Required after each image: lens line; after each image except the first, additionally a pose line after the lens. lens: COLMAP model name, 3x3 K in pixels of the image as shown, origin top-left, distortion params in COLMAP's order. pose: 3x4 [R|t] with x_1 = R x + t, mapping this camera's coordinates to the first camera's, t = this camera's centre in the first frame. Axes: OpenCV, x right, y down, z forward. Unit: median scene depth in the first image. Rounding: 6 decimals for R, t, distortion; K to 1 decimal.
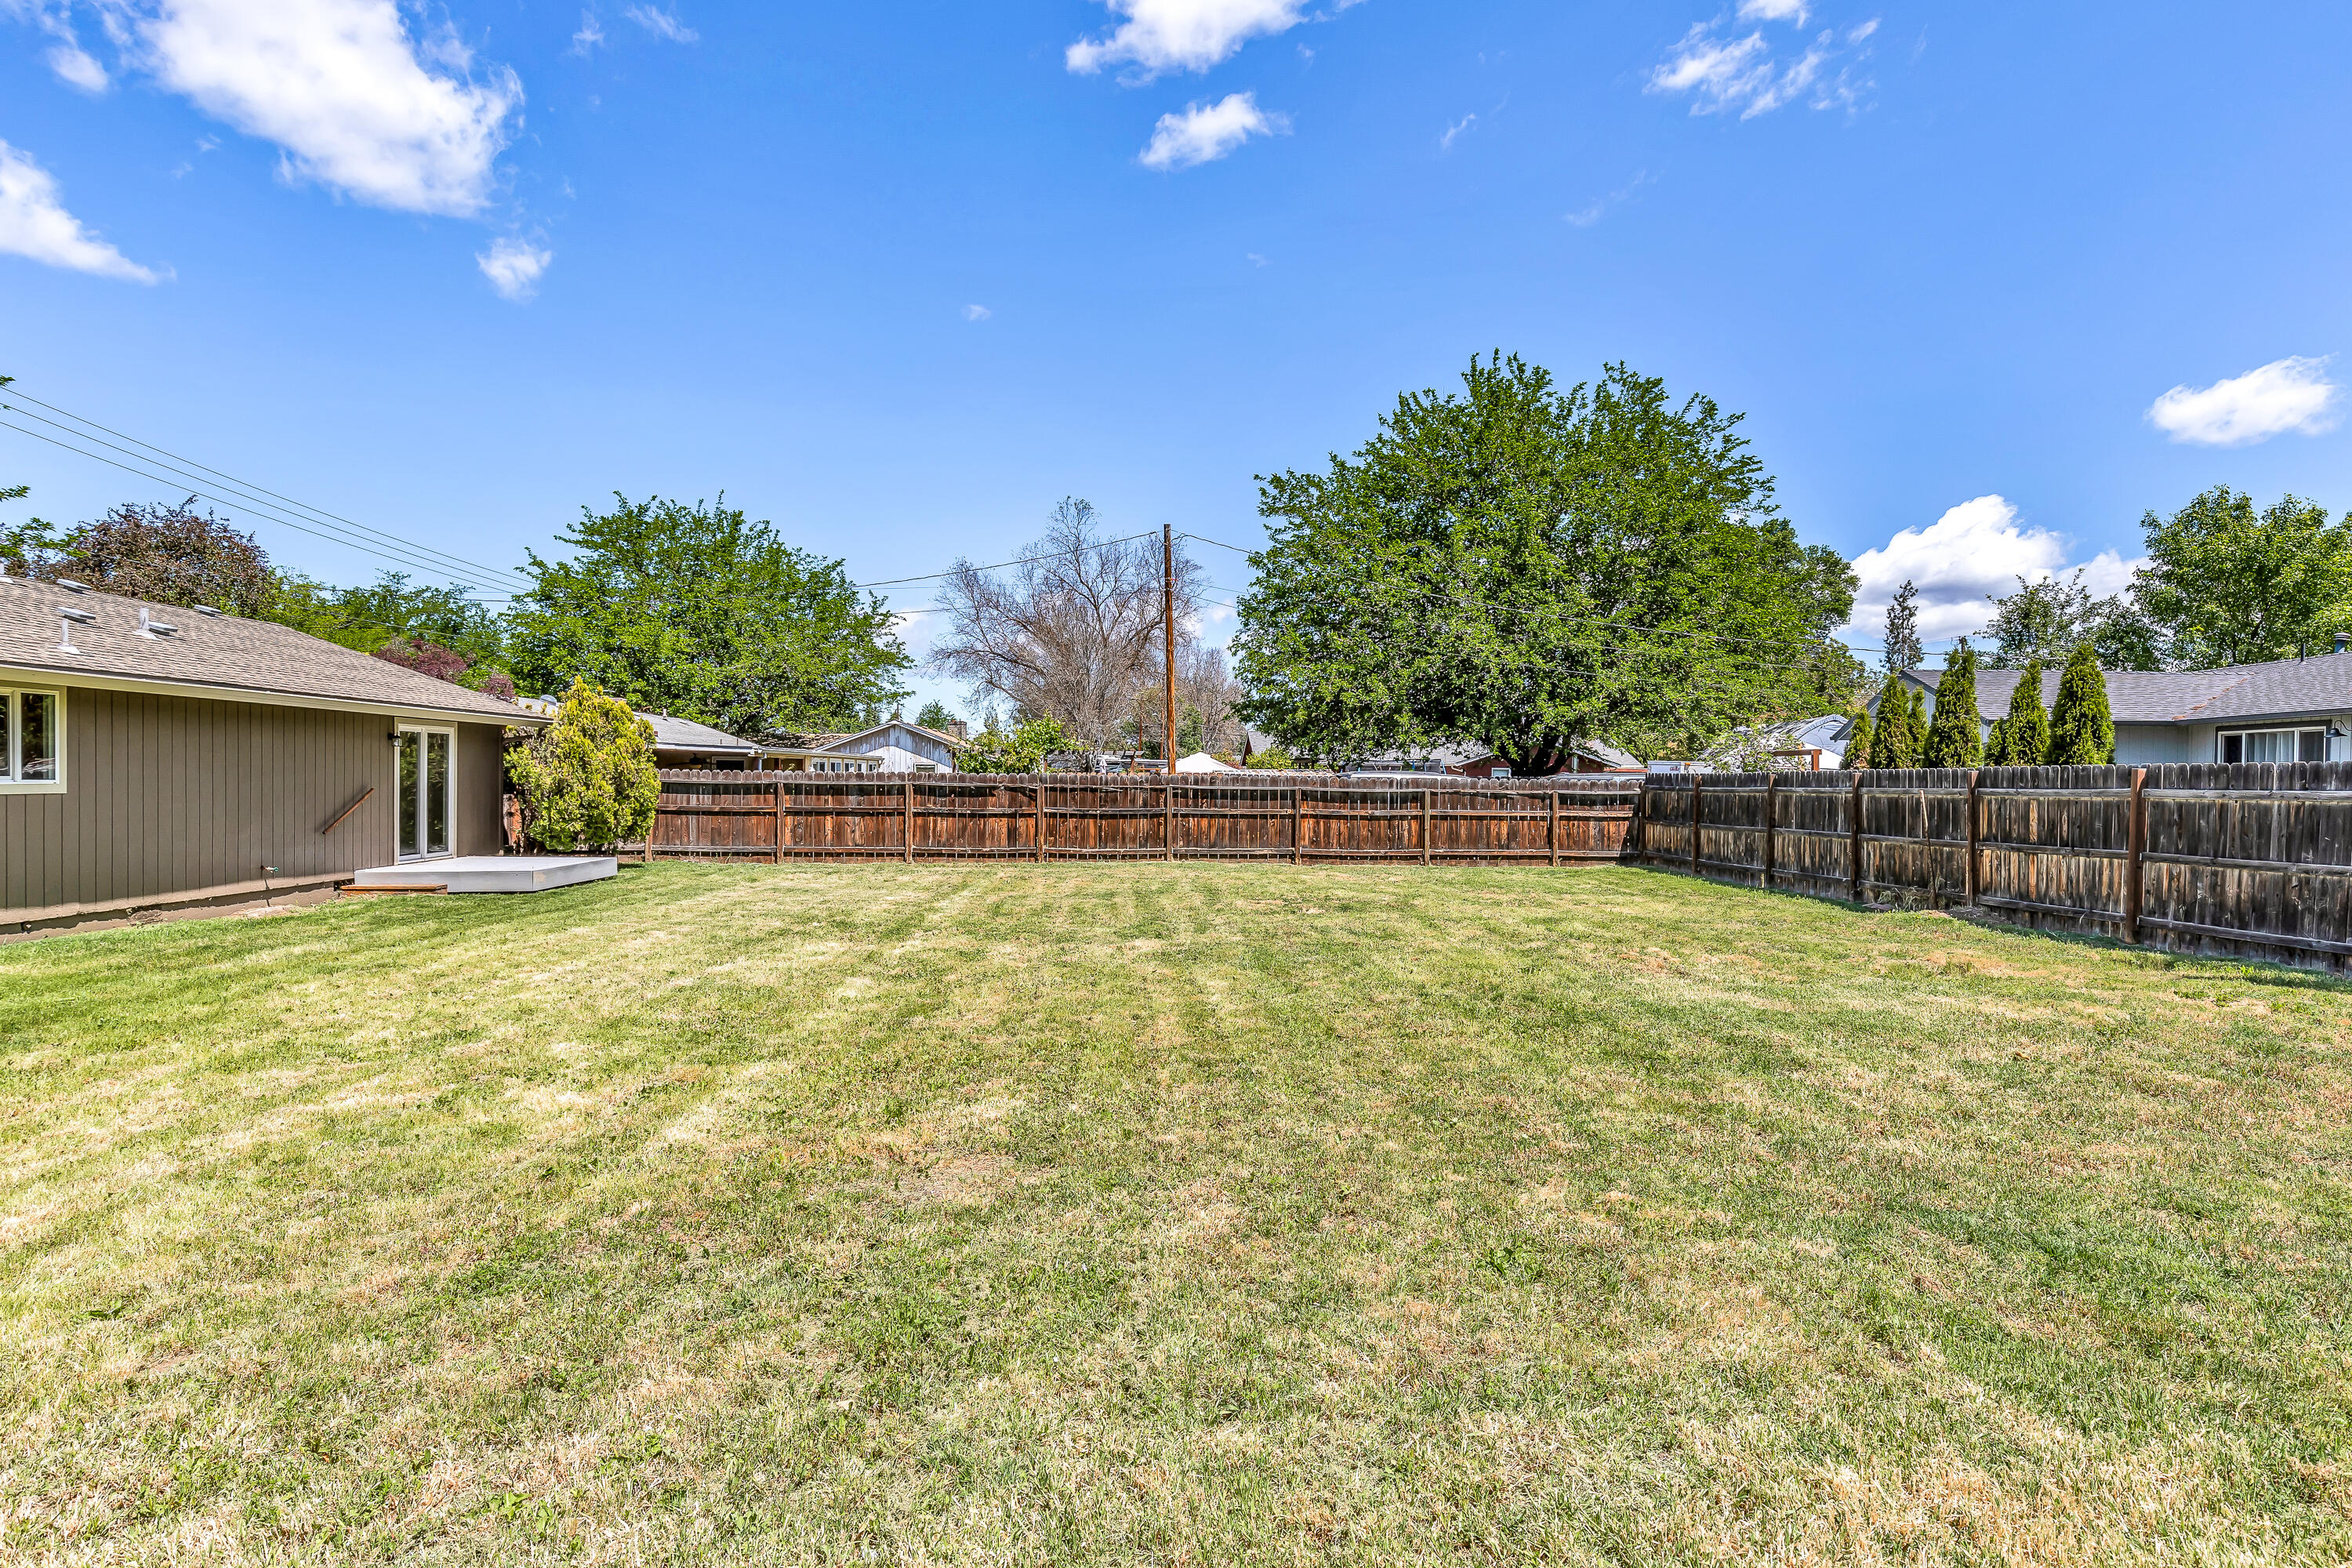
lens RADIAL K [[1204.8, 0, 1183.2], [0, 1204.8, 778.4], [0, 0, 1]] dist [0.000251, 0.000180]
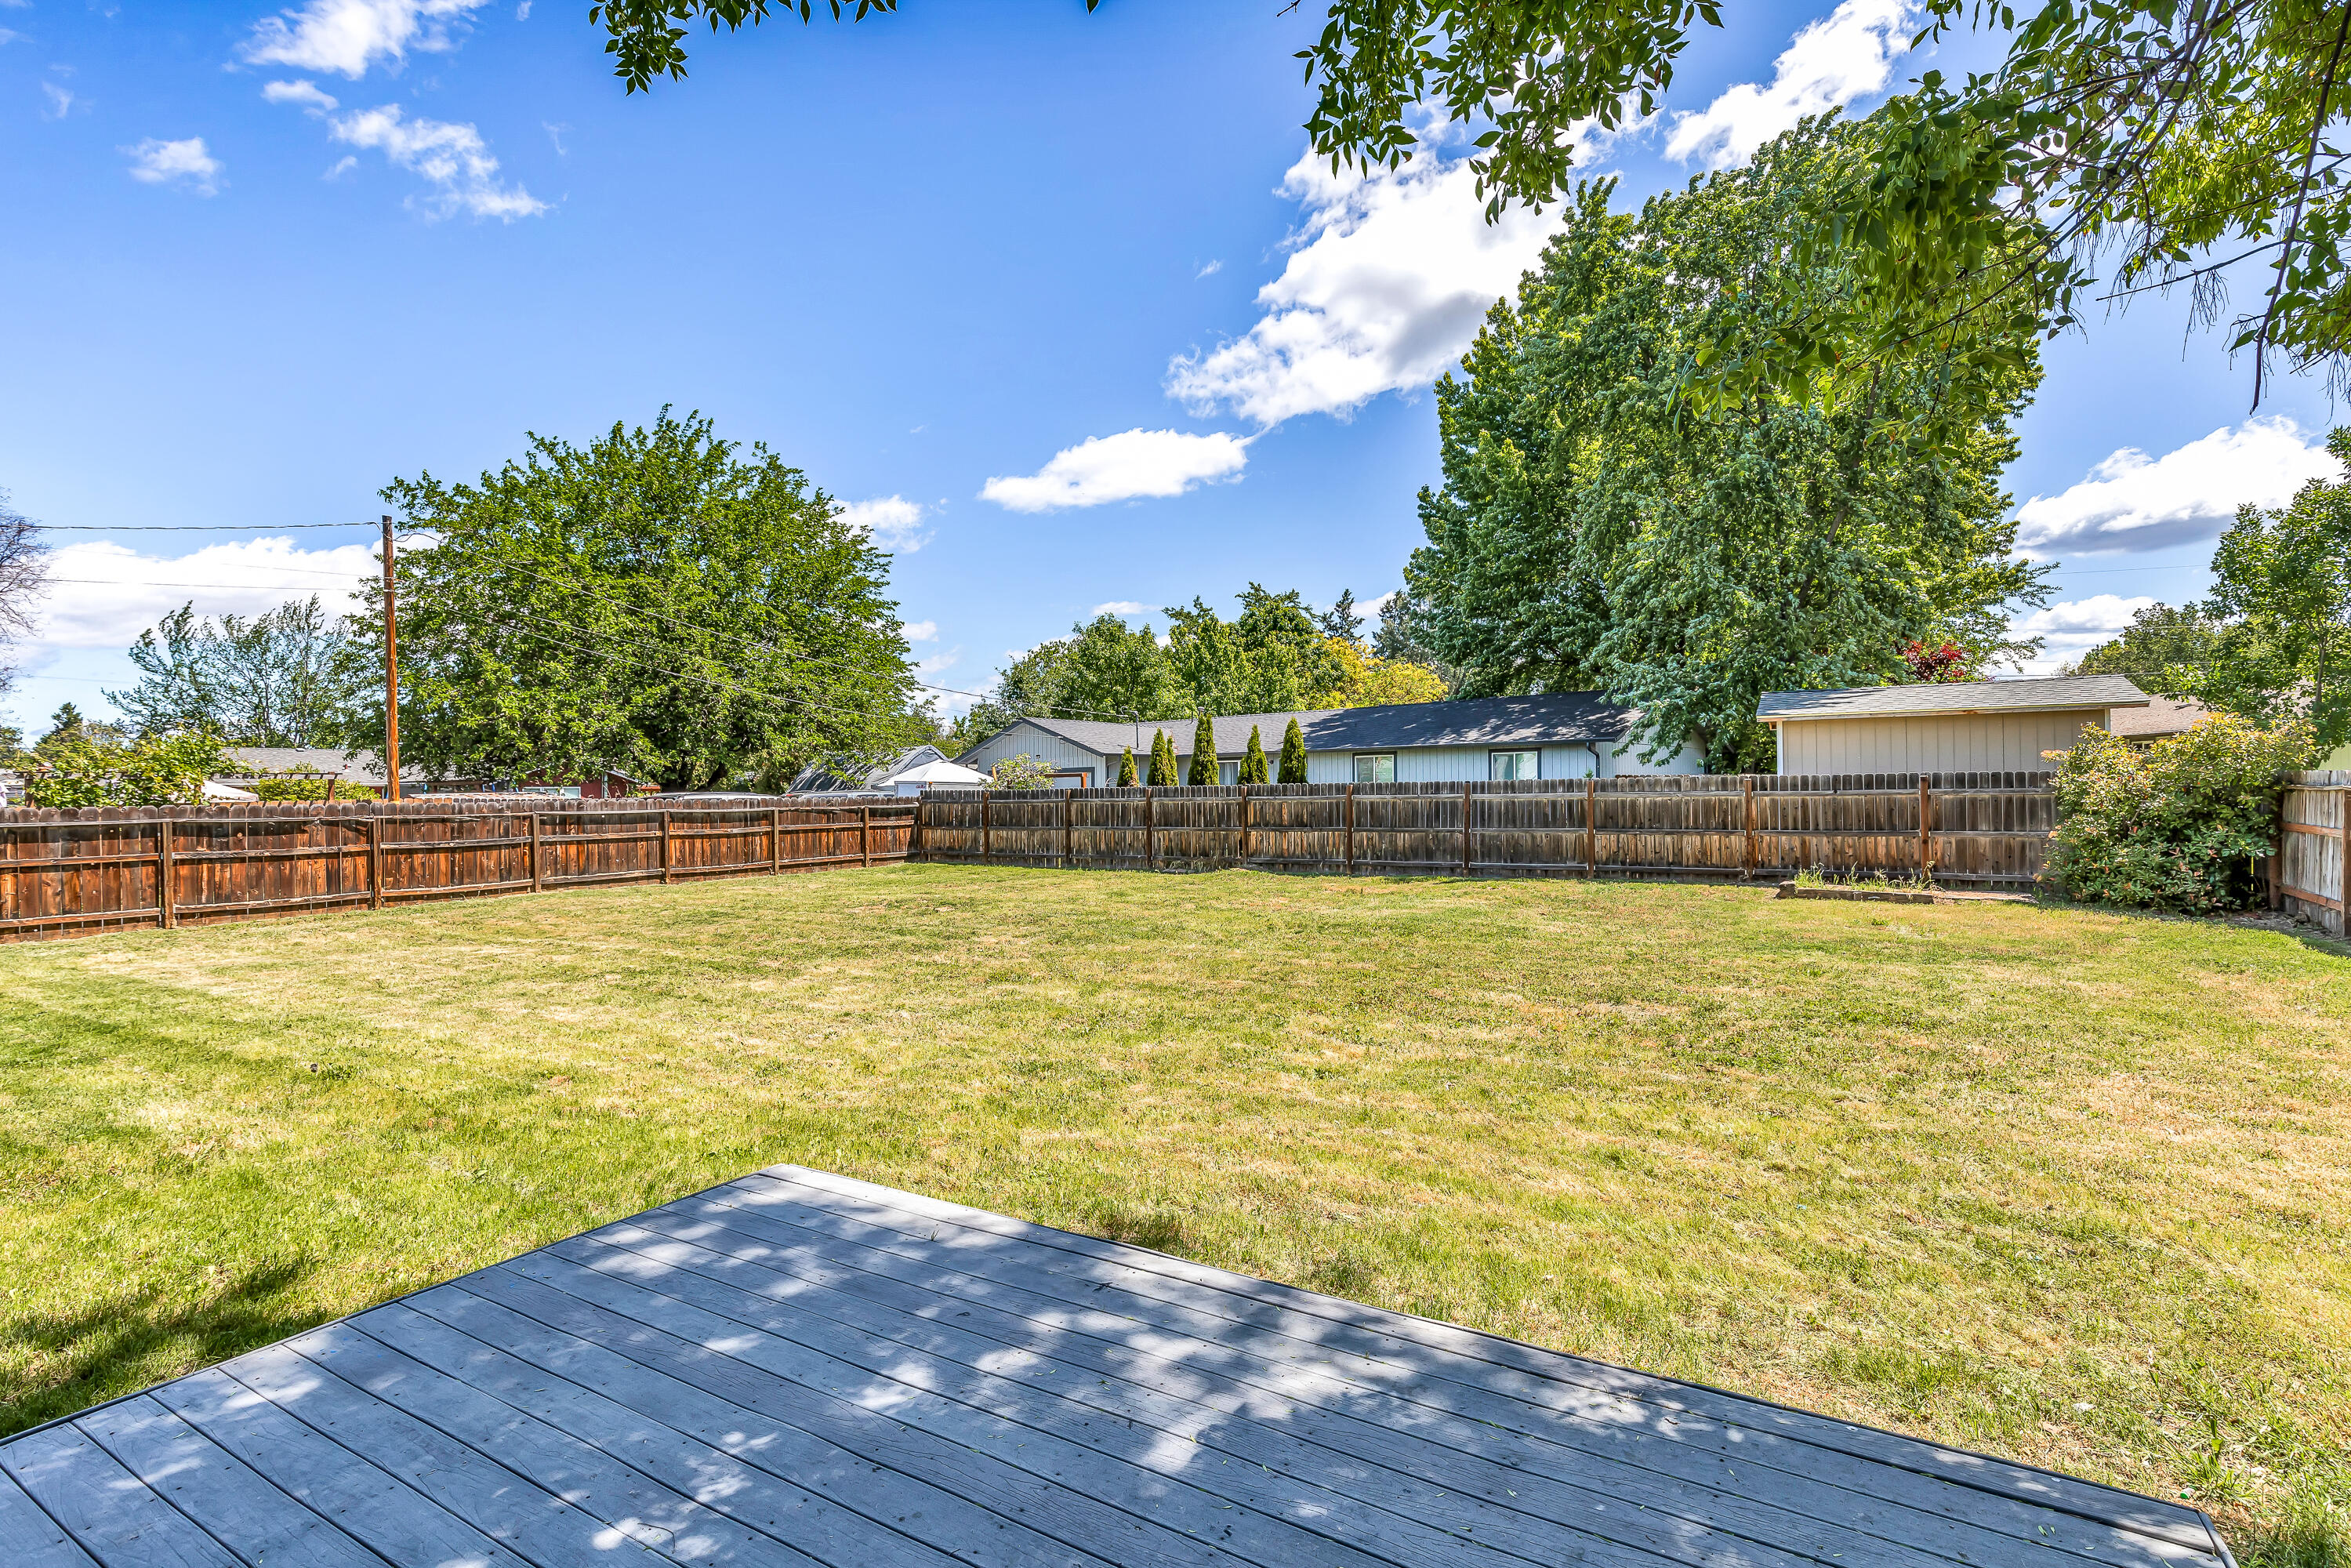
lens RADIAL K [[1051.3, 0, 1176.3], [0, 1051.3, 792.9], [0, 0, 1]] dist [0.012756, -0.002158]
pose [[0.588864, -0.018688, 0.808016, -0.385338], [0.017285, 0.999795, 0.010526, -0.009407], [-0.808047, 0.007768, 0.589067, 0.110244]]
